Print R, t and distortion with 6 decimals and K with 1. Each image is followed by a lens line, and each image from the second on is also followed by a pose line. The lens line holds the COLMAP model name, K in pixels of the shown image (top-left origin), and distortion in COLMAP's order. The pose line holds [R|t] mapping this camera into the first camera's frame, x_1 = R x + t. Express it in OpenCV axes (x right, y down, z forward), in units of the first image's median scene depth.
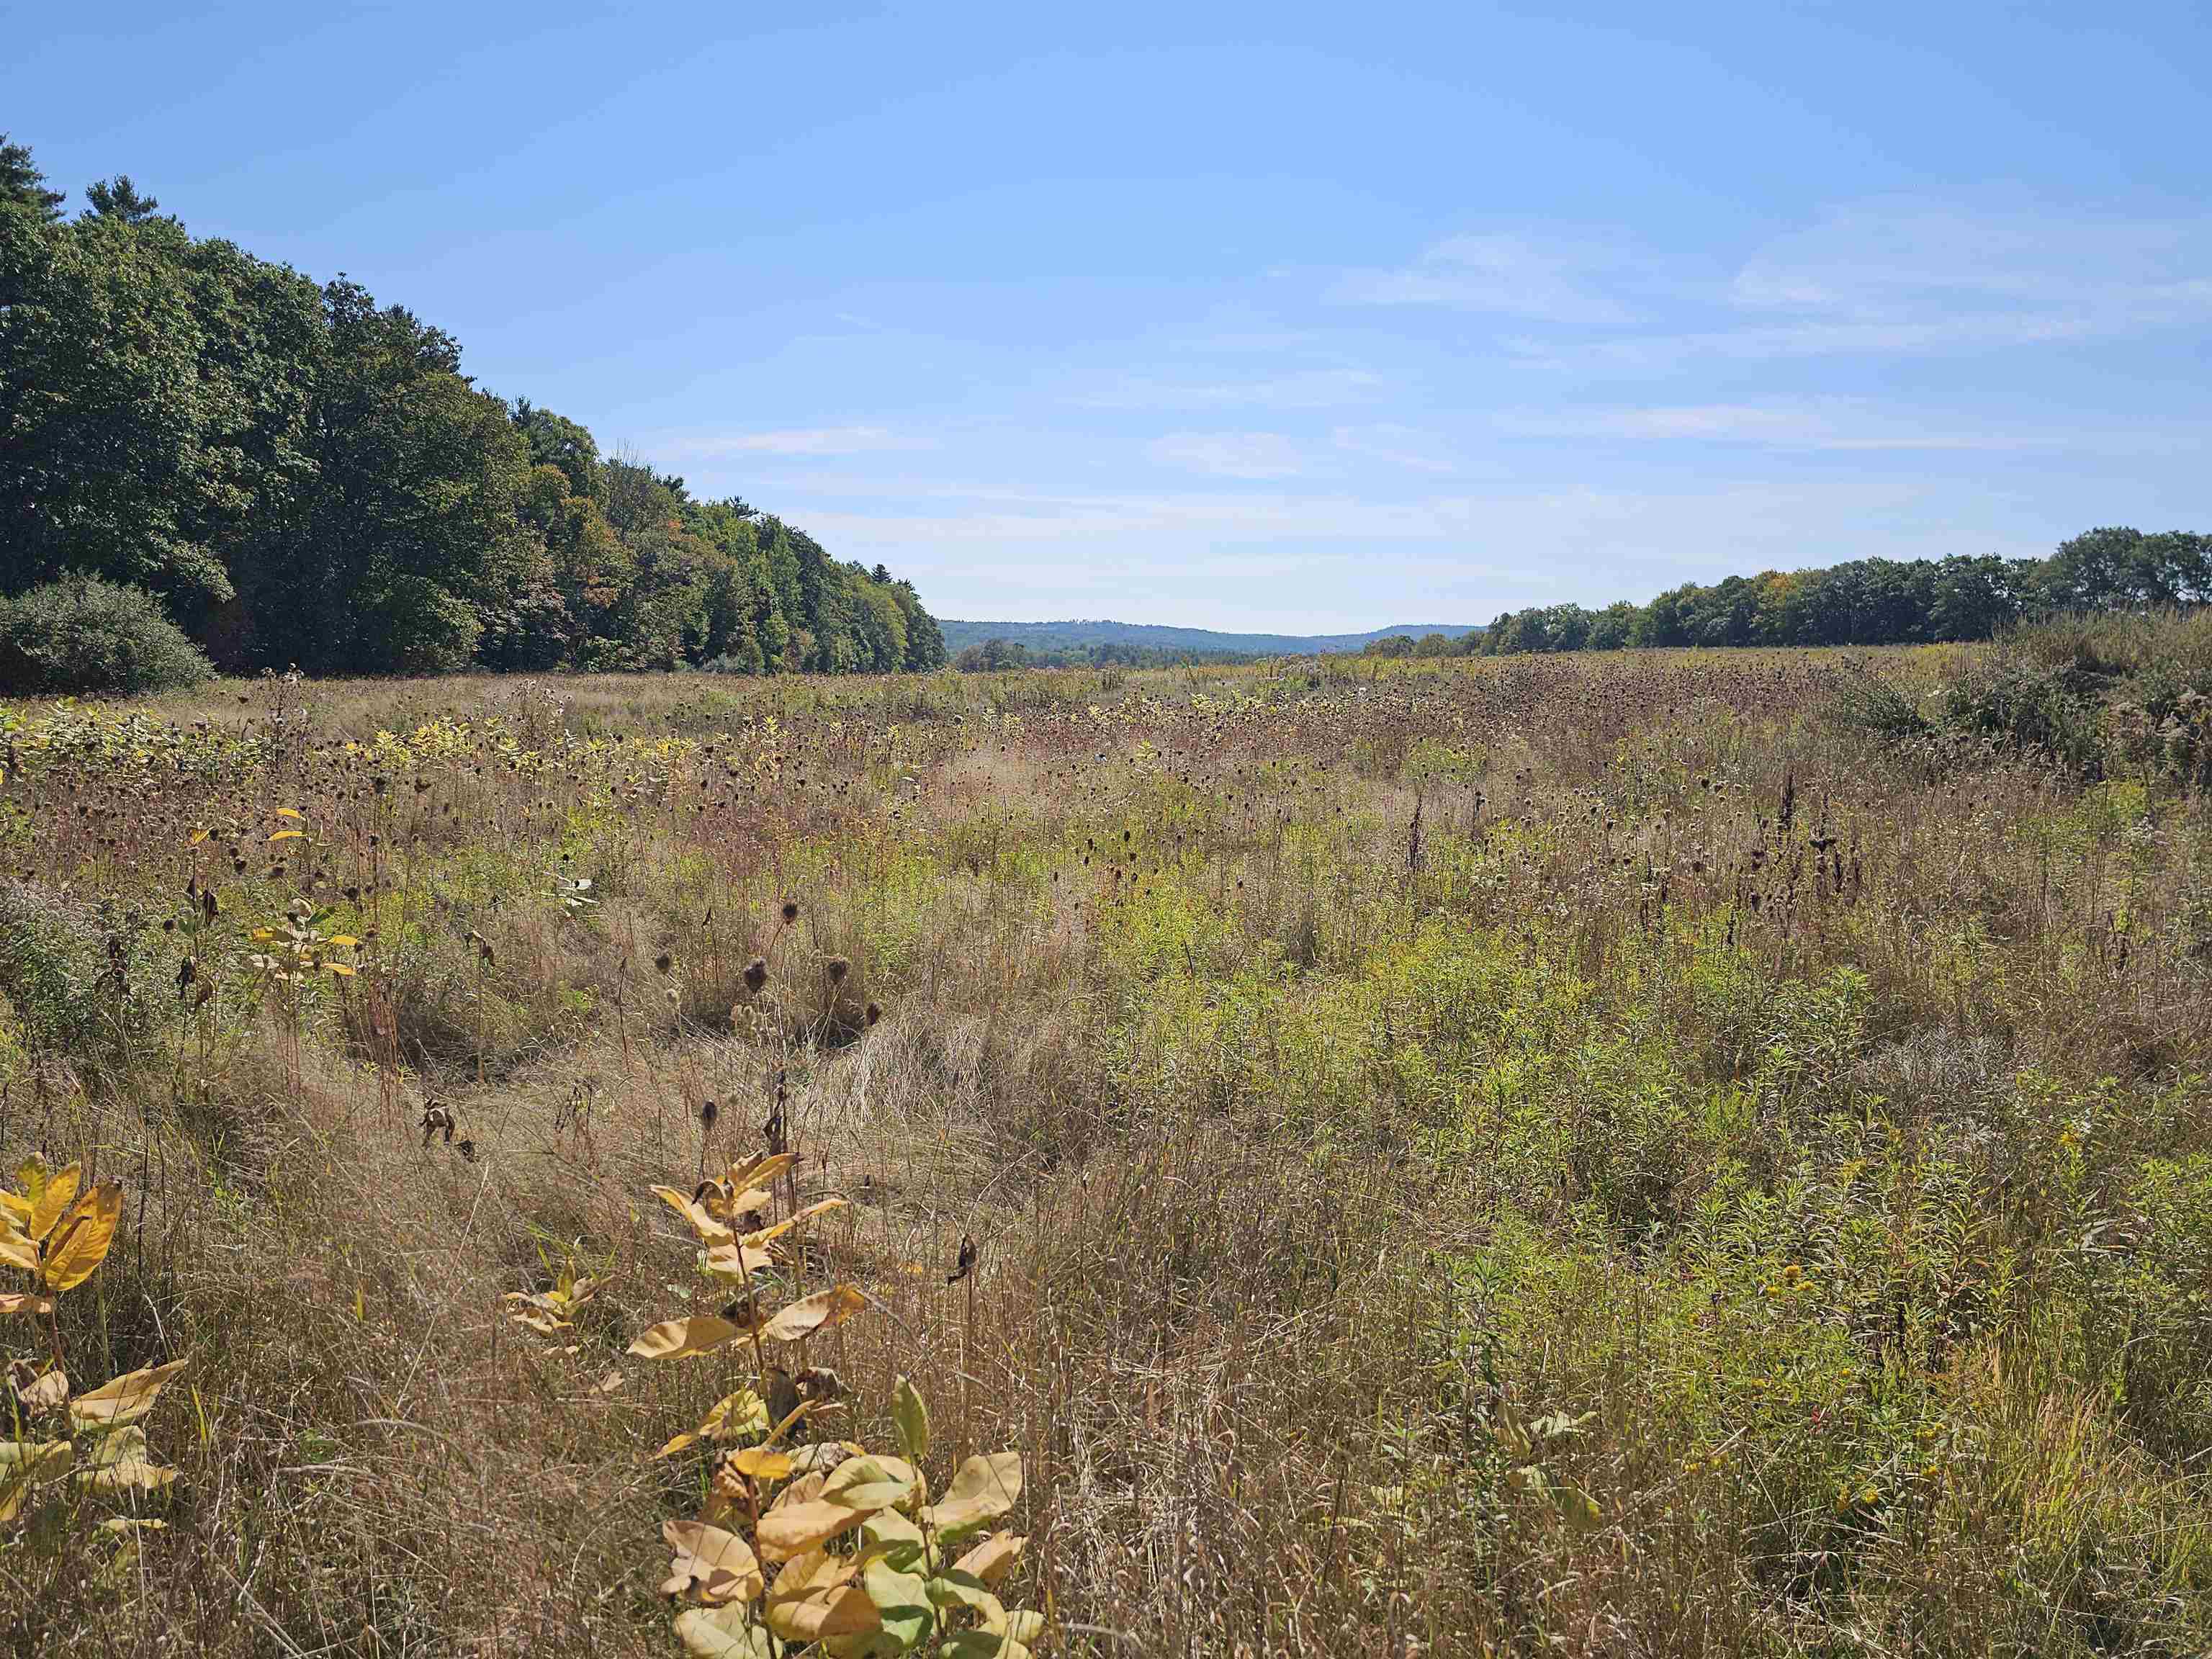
lens RADIAL K [[1489.5, 0, 1104.7], [0, 1489.5, 790.5], [0, 0, 1]] dist [0.000776, 0.006609]
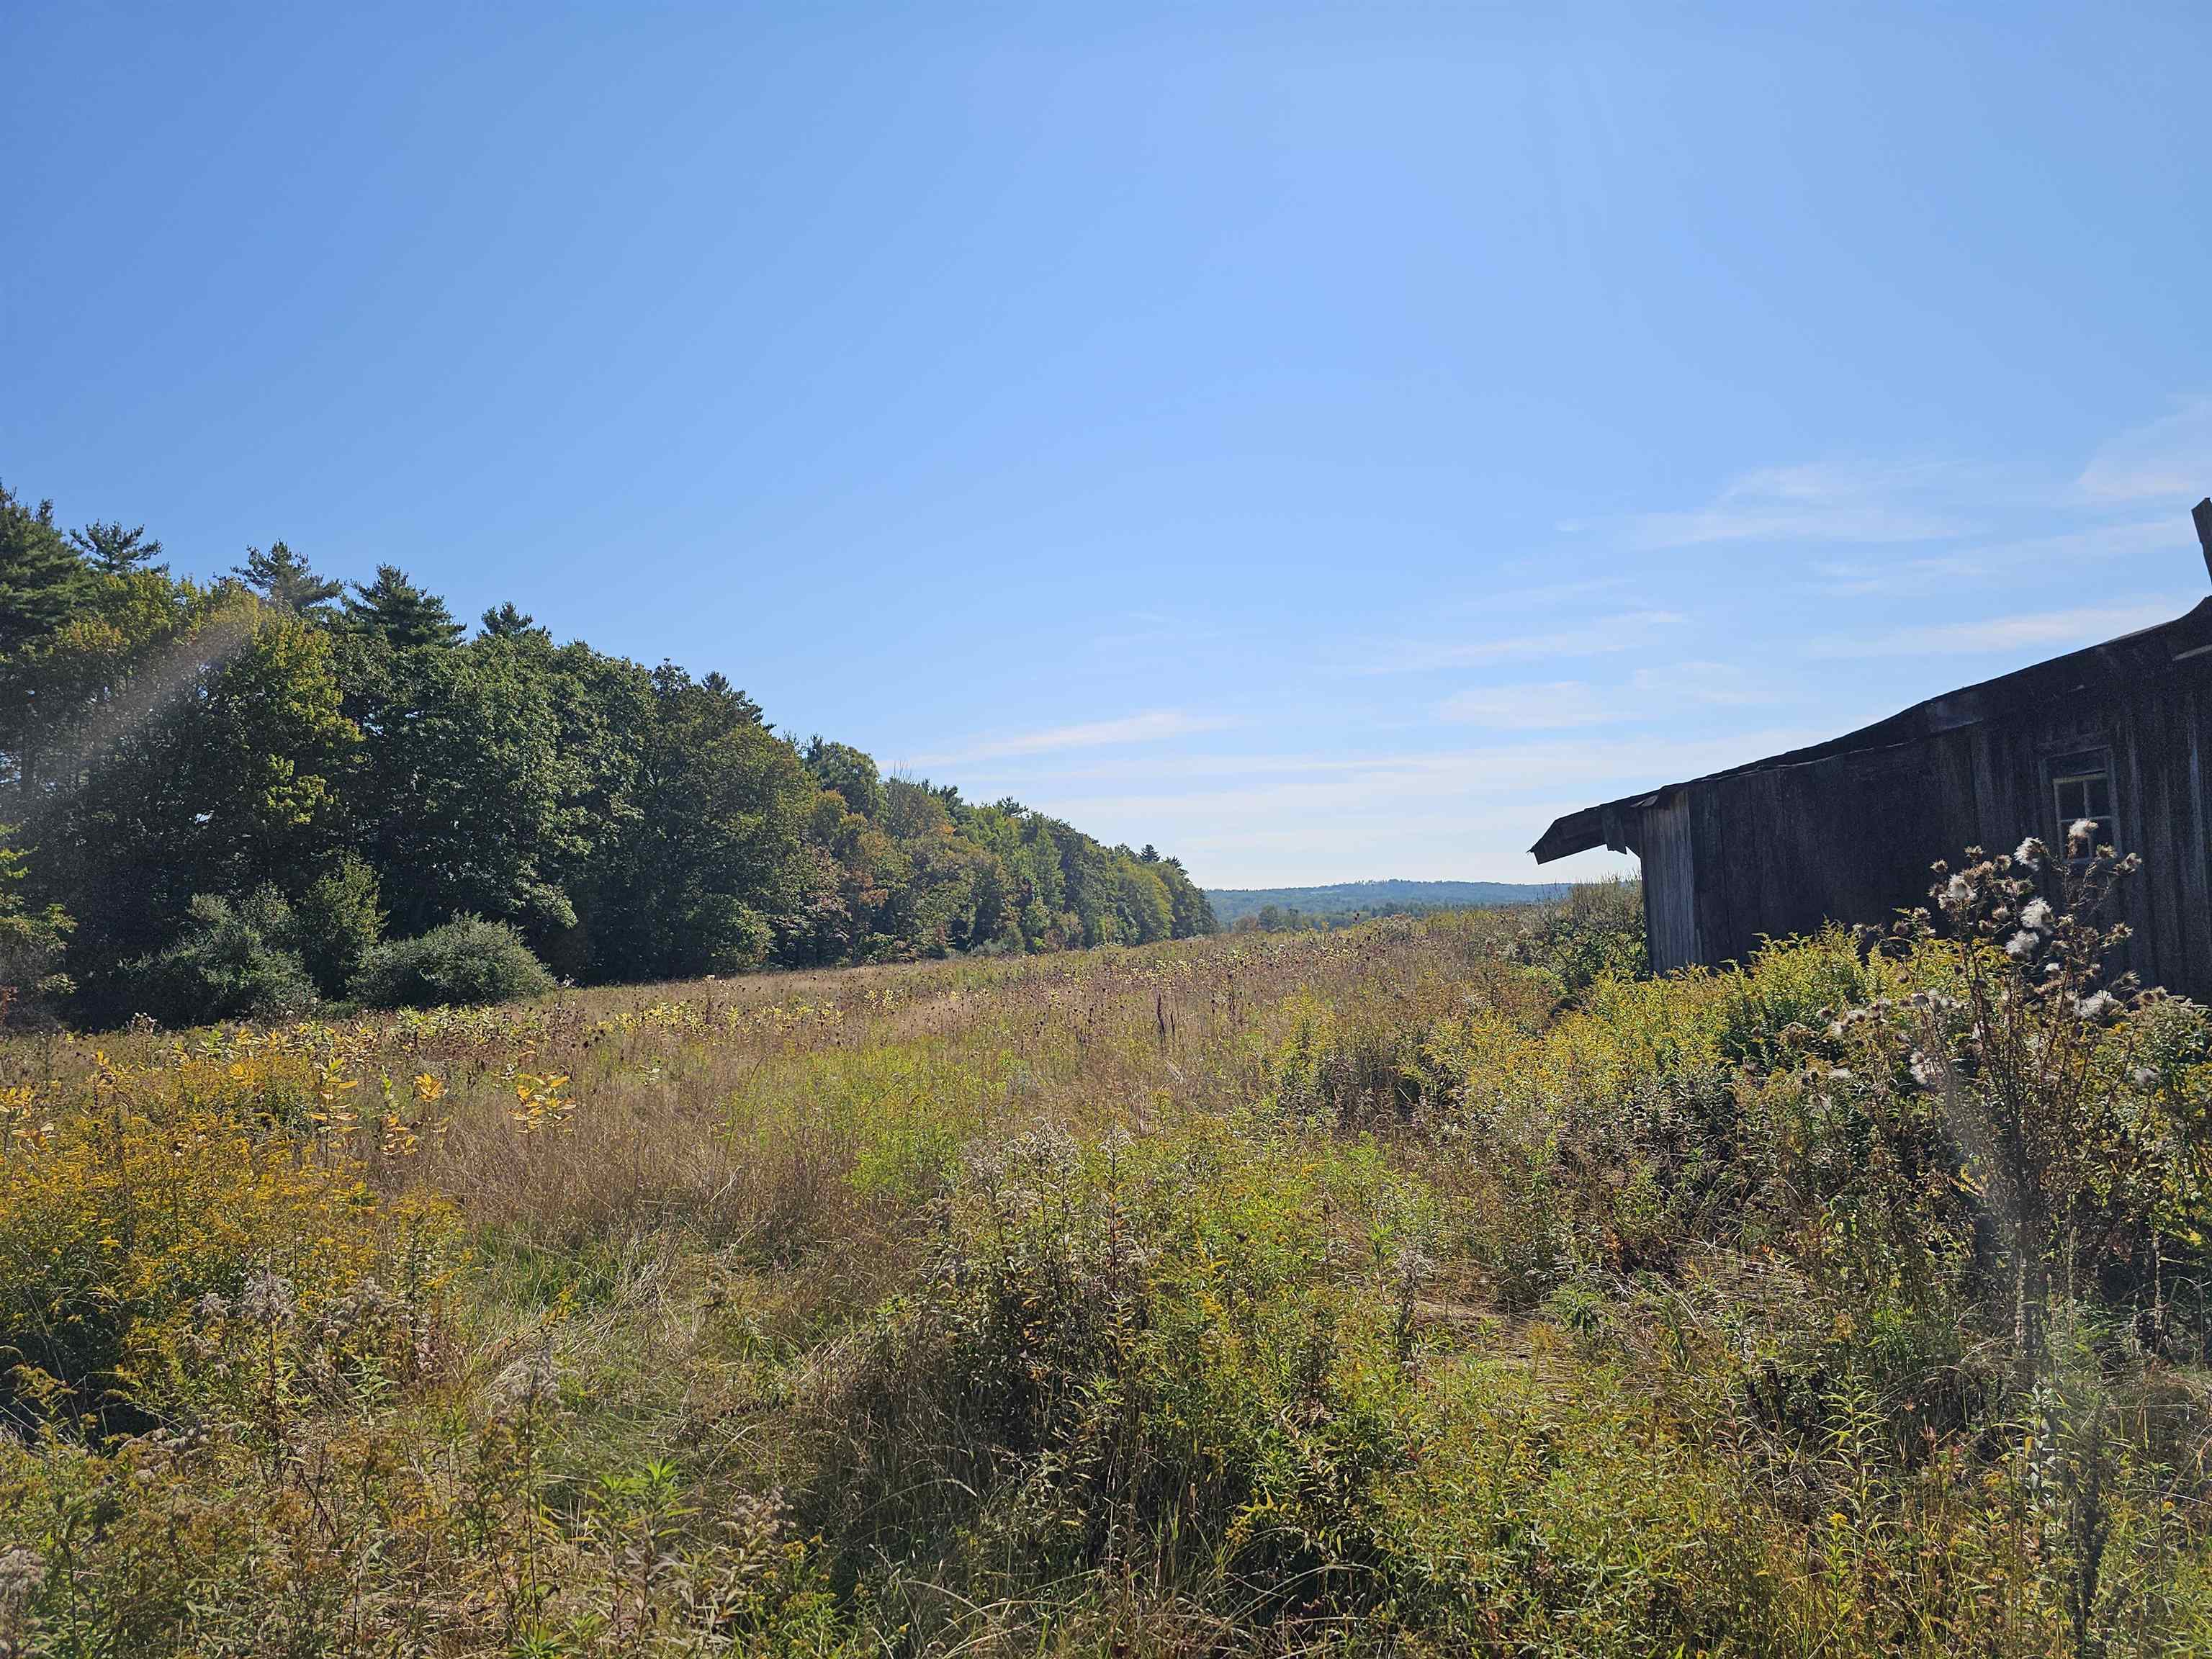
lens RADIAL K [[1484.7, 0, 1109.3], [0, 1484.7, 745.3], [0, 0, 1]] dist [0.109695, -0.077319]
pose [[0.977072, -0.100114, -0.187903, 0.070100], [0.058543, 0.974861, -0.214985, 0.014316], [0.204702, 0.199055, 0.958371, -0.099924]]
